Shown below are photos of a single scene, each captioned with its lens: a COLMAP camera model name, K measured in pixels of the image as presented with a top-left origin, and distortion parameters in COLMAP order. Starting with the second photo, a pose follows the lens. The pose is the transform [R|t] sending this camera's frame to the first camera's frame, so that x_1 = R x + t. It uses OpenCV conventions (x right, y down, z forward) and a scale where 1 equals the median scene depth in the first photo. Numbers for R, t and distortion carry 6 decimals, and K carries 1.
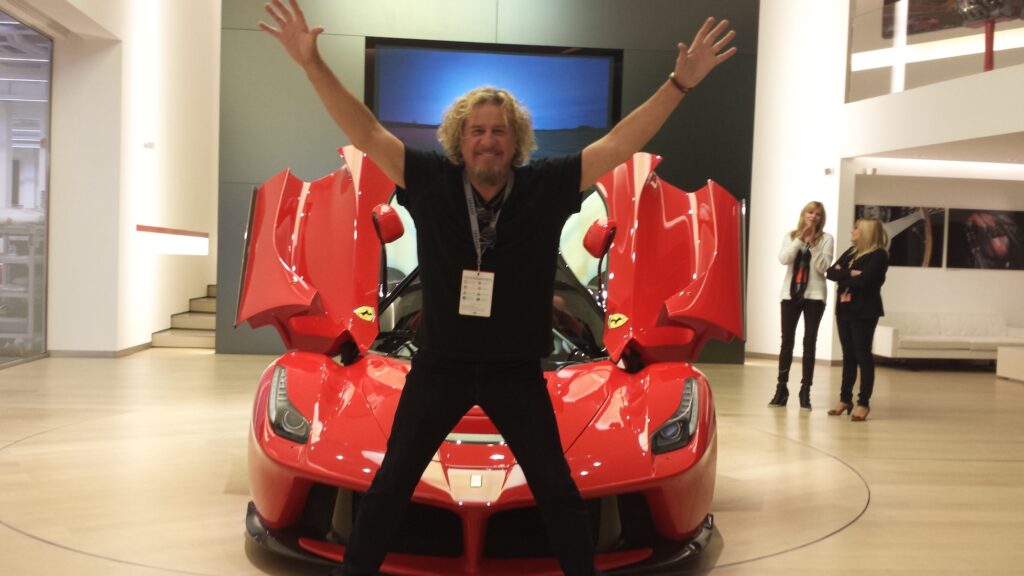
lens RADIAL K [[943.5, 0, 512.0], [0, 943.5, 288.0], [0, 0, 1]] dist [-0.007420, -0.013973]
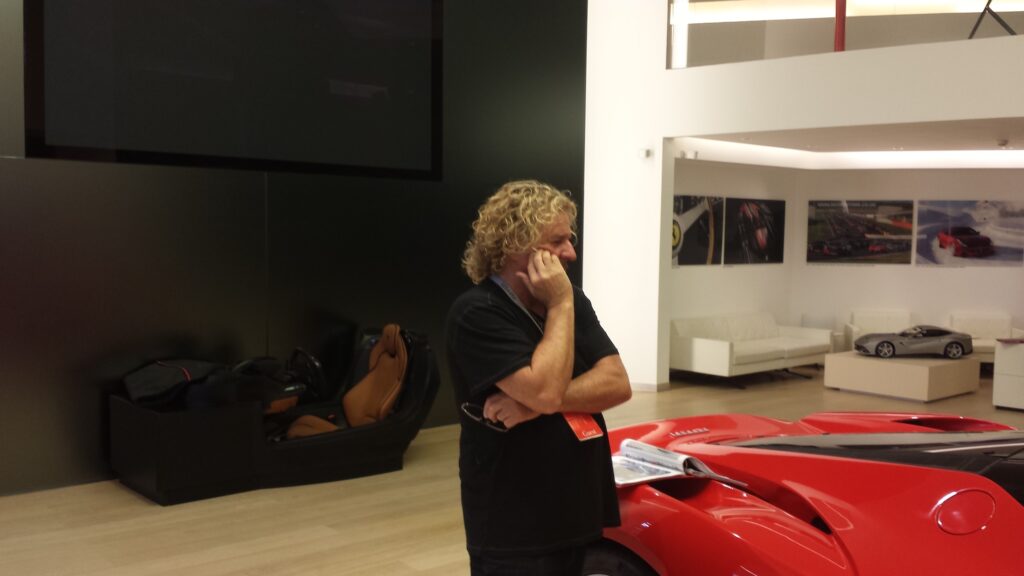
lens RADIAL K [[943.5, 0, 512.0], [0, 943.5, 288.0], [0, 0, 1]] dist [-0.007420, -0.013973]
pose [[0.825171, -0.054151, 0.562282, -0.209522], [0.035575, 0.998400, 0.043944, -0.045883], [-0.563762, -0.016258, 0.825777, 0.378194]]
